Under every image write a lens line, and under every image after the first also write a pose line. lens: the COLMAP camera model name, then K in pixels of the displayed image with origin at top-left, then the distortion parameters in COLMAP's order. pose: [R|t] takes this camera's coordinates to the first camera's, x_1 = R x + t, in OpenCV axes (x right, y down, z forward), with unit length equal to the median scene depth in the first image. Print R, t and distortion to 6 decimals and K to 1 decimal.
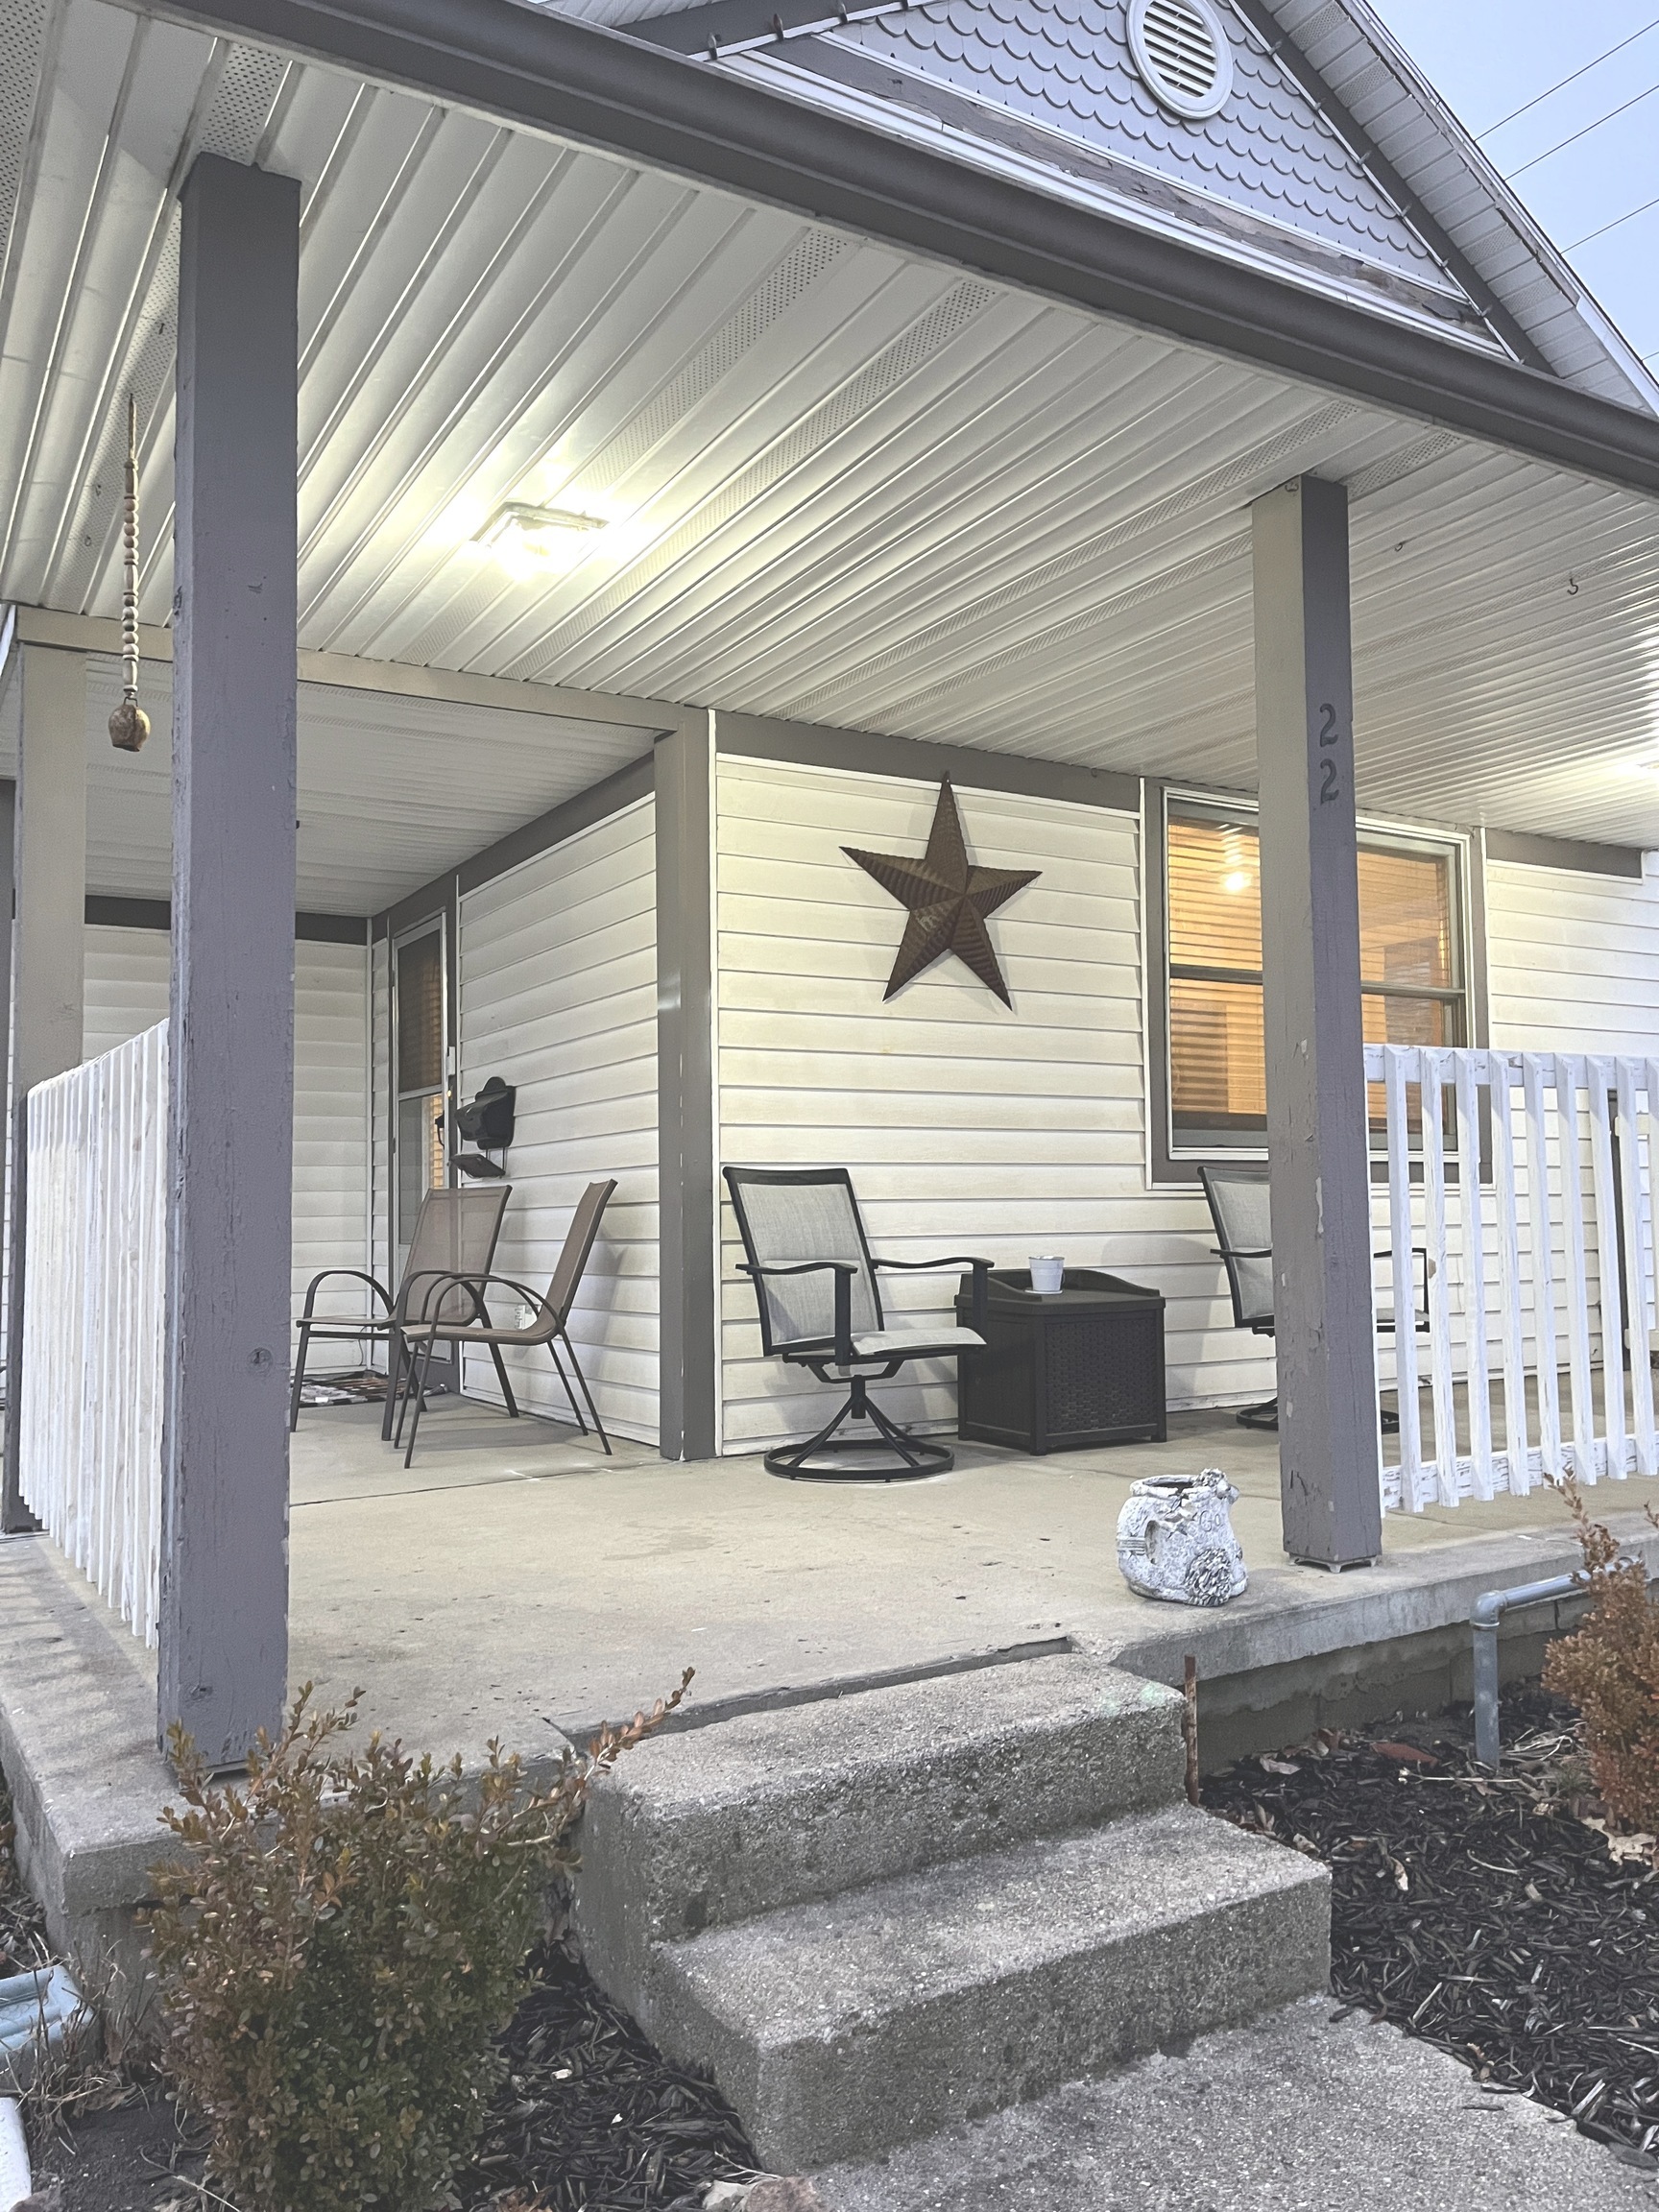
lens RADIAL K [[1663.4, 0, 836.6], [0, 1663.4, 1099.4], [0, 0, 1]] dist [0.076807, -0.101073]
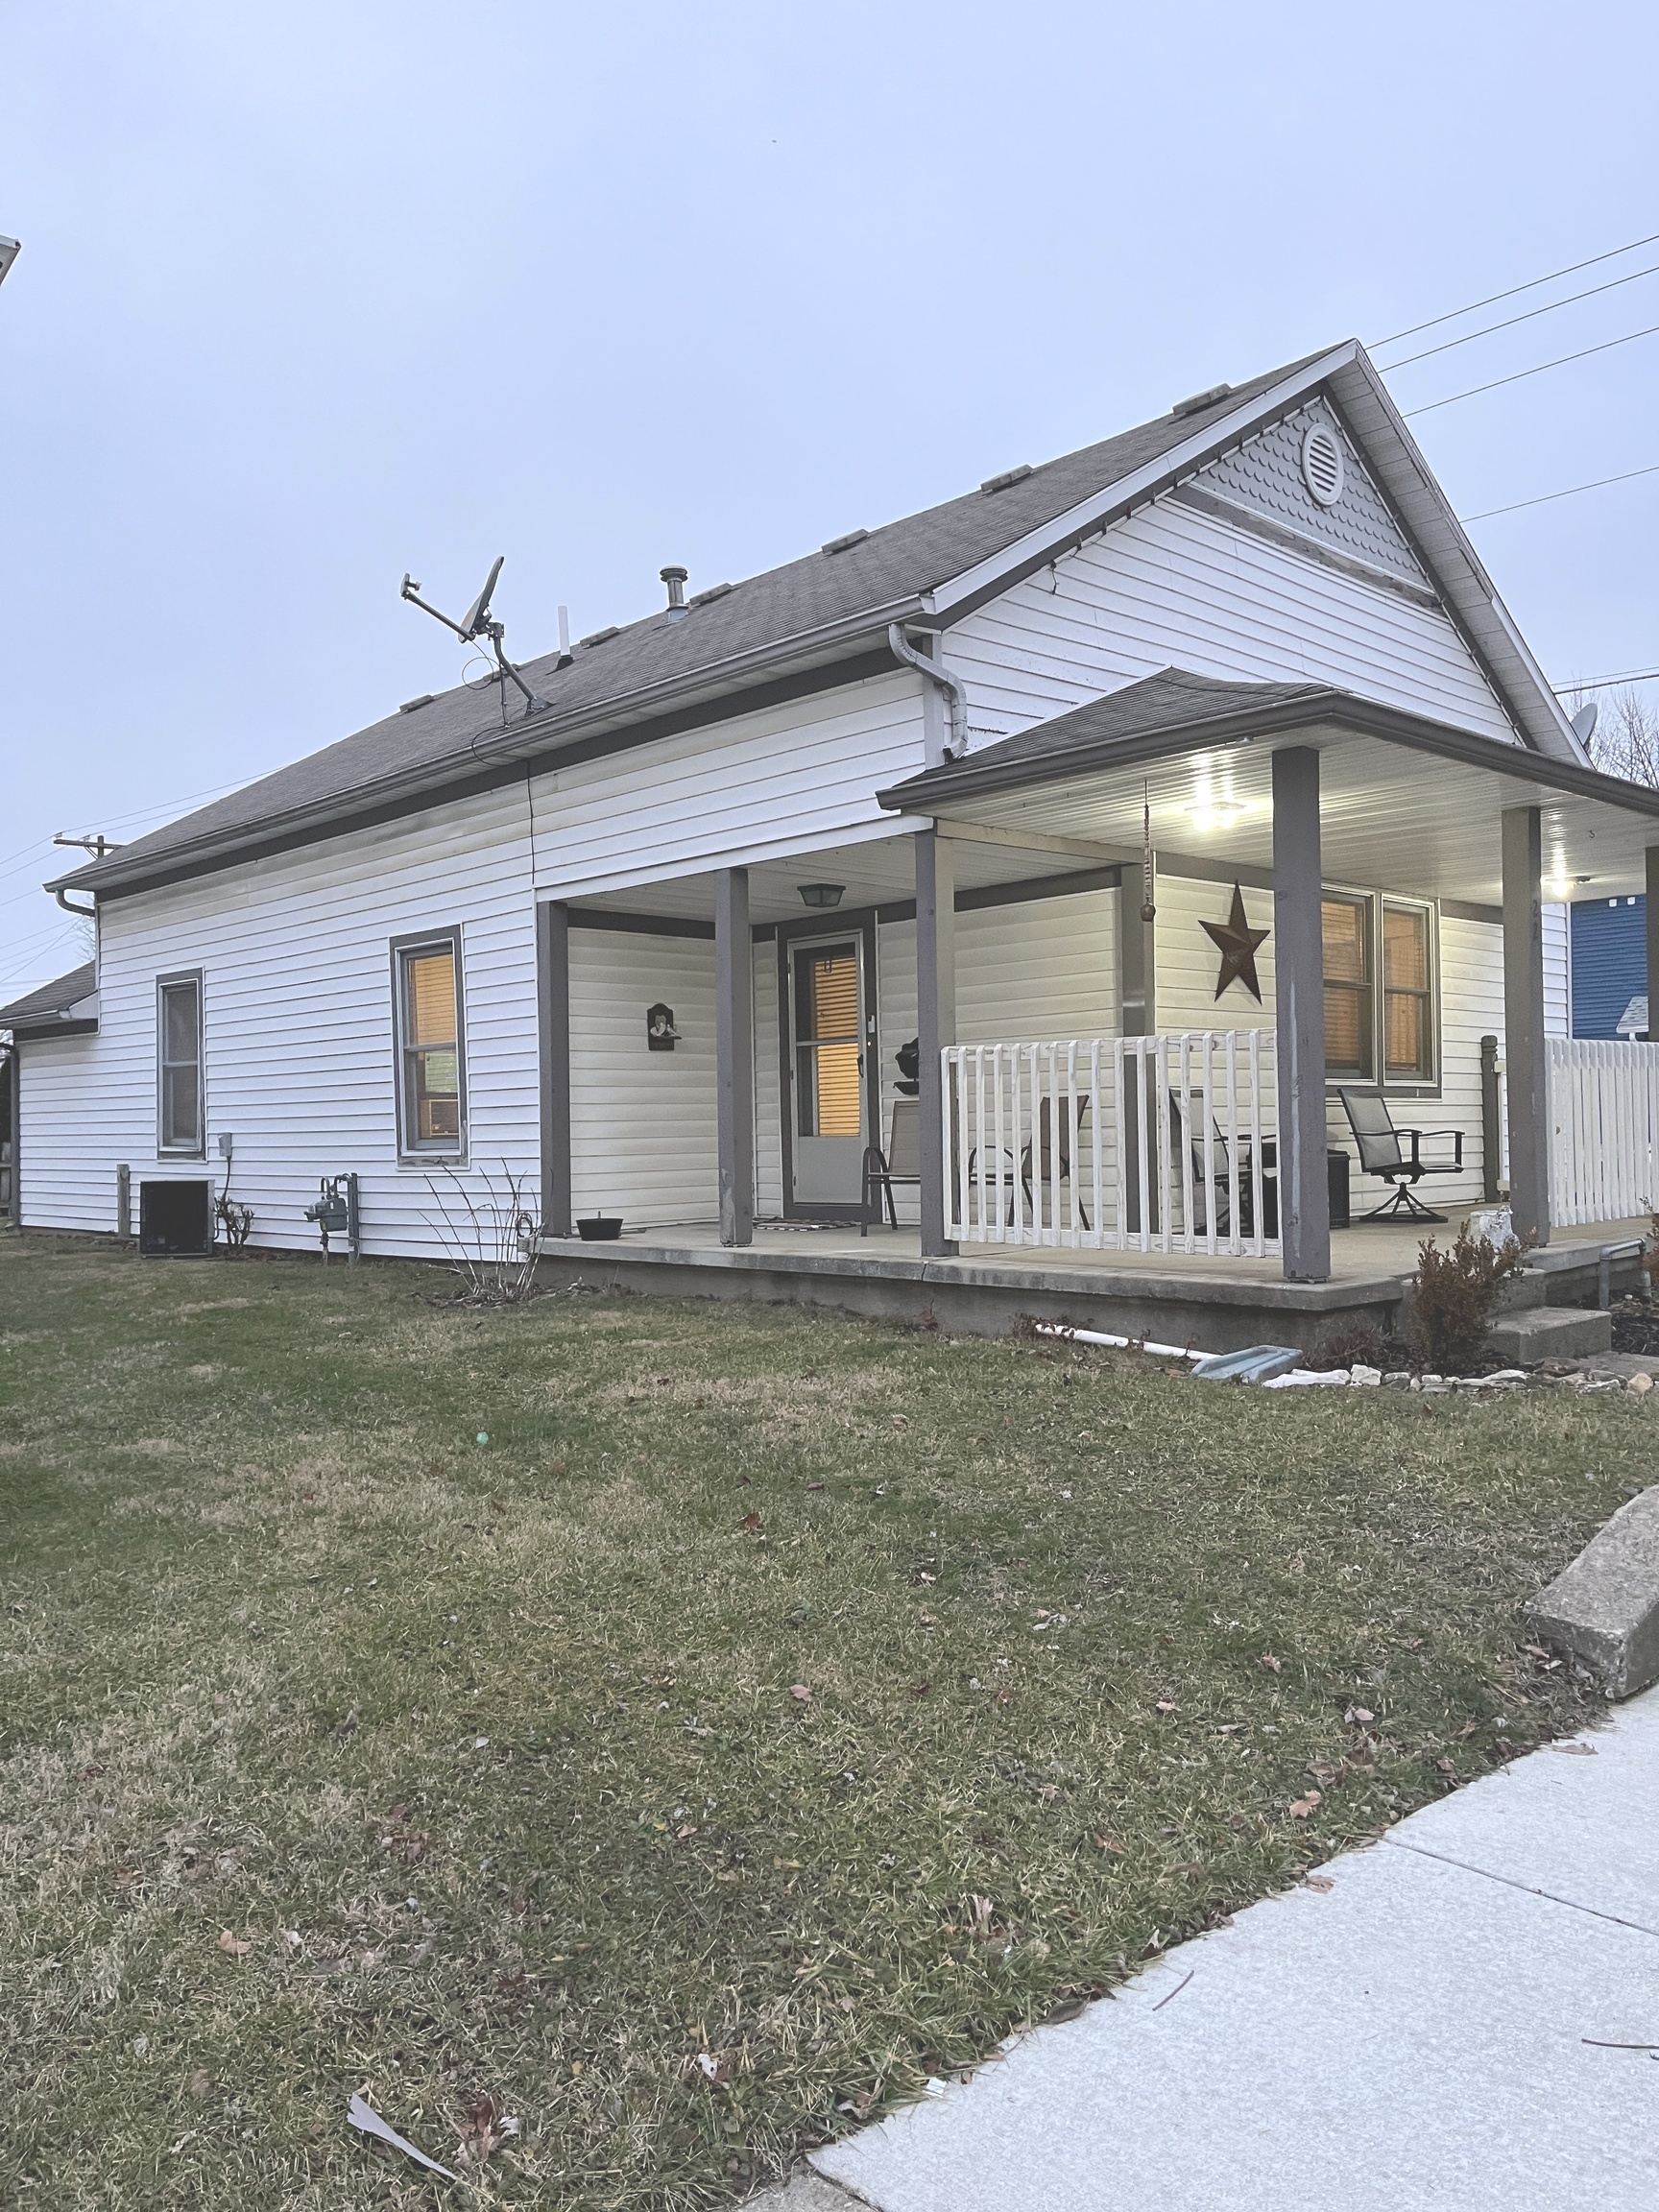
lens RADIAL K [[1663.4, 0, 827.3], [0, 1663.4, 1093.7], [0, 0, 1]] dist [0.076807, -0.101073]
pose [[0.975357, 0.003172, 0.220610, -0.785684], [-0.011955, 0.999187, 0.038492, -0.020548], [-0.220308, -0.040181, 0.974602, -0.732870]]
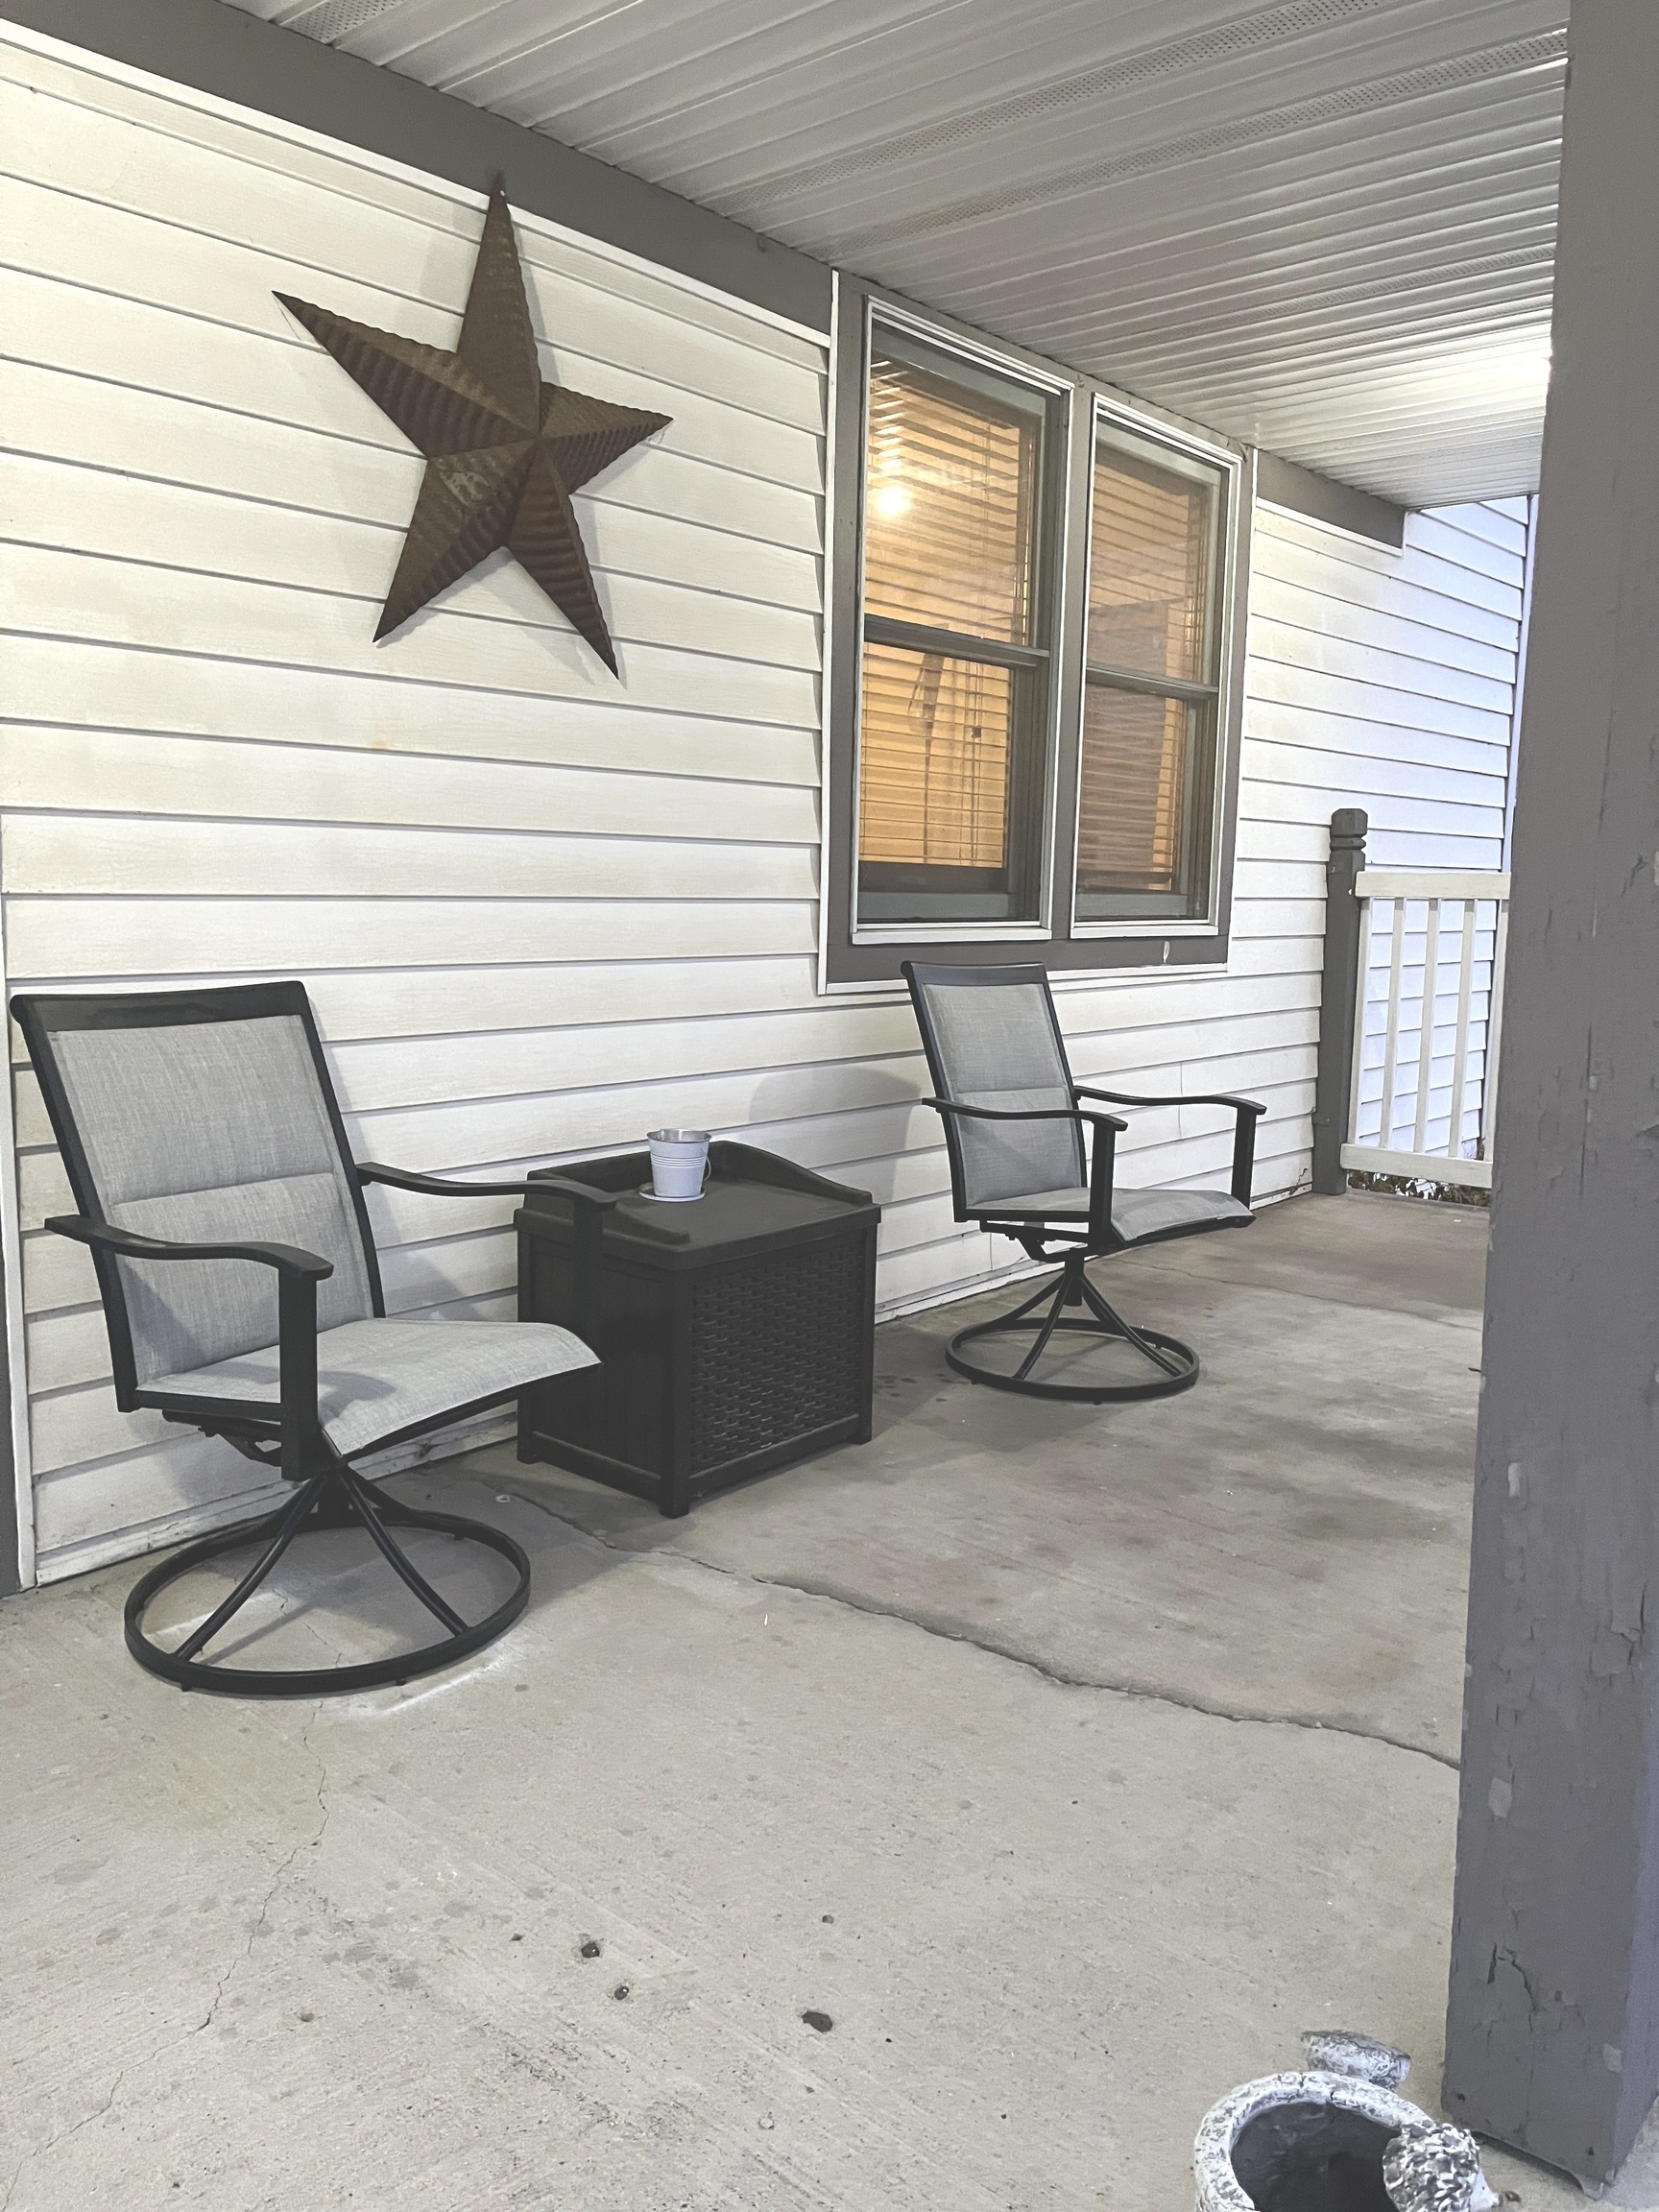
lens RADIAL K [[1663.4, 0, 840.1], [0, 1663.4, 1091.5], [0, 0, 1]] dist [0.076807, -0.101073]
pose [[0.949175, -0.012104, 0.314517, 0.000710], [-0.047869, 0.982085, 0.182259, -0.024106], [-0.311089, -0.188051, 0.931590, 0.441048]]
